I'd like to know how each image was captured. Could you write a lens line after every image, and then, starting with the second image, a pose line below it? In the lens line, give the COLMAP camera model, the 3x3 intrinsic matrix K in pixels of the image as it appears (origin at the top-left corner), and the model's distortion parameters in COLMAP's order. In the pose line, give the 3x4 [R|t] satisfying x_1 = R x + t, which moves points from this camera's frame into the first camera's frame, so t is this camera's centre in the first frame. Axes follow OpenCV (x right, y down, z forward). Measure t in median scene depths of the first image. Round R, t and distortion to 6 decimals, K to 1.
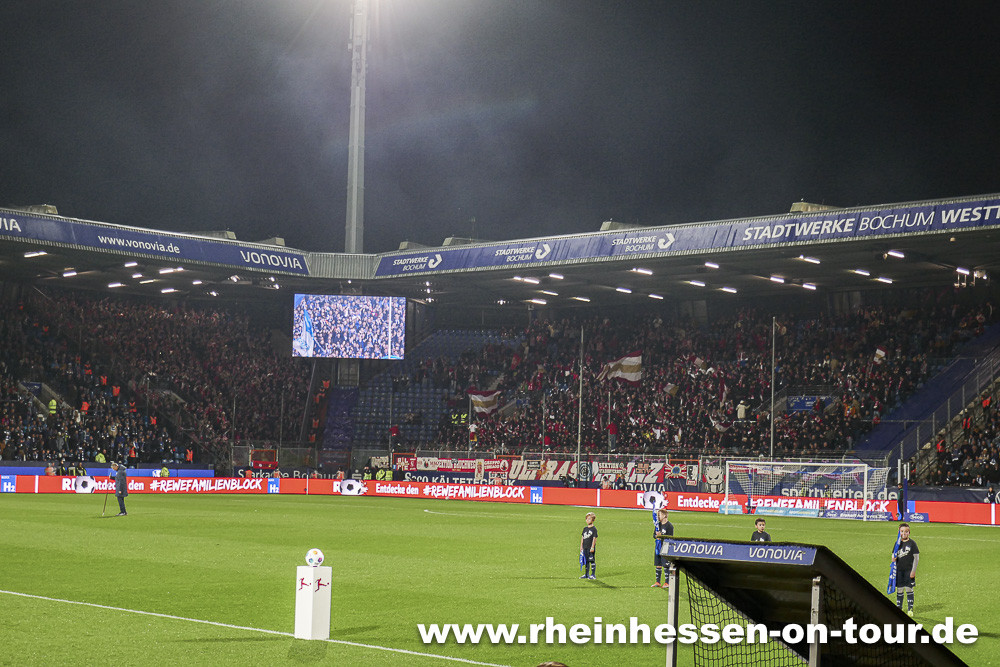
lens RADIAL K [[1696.6, 0, 498.2], [0, 1696.6, 332.9], [0, 0, 1]] dist [0.155737, -1.155944]
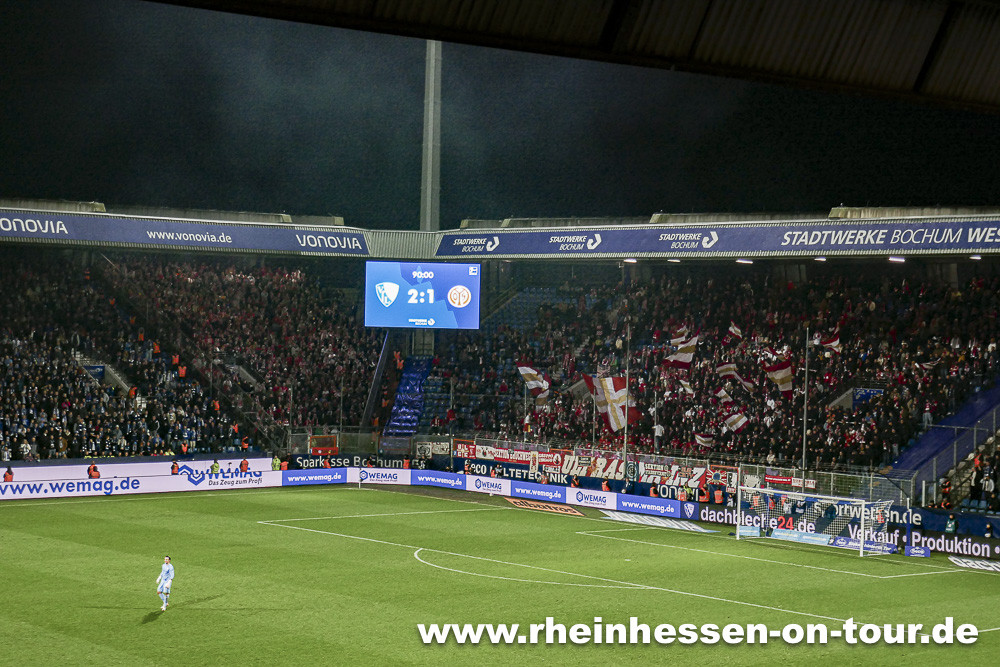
lens RADIAL K [[2000.0, 0, 482.5], [0, 2000.0, 330.9], [0, 0, 1]] dist [0.256437, -1.969918]
pose [[0.992359, -0.000937, -0.123383, 0.107153], [0.010647, 0.996891, 0.078067, -0.089735], [0.122926, -0.078785, 0.989284, -0.148617]]
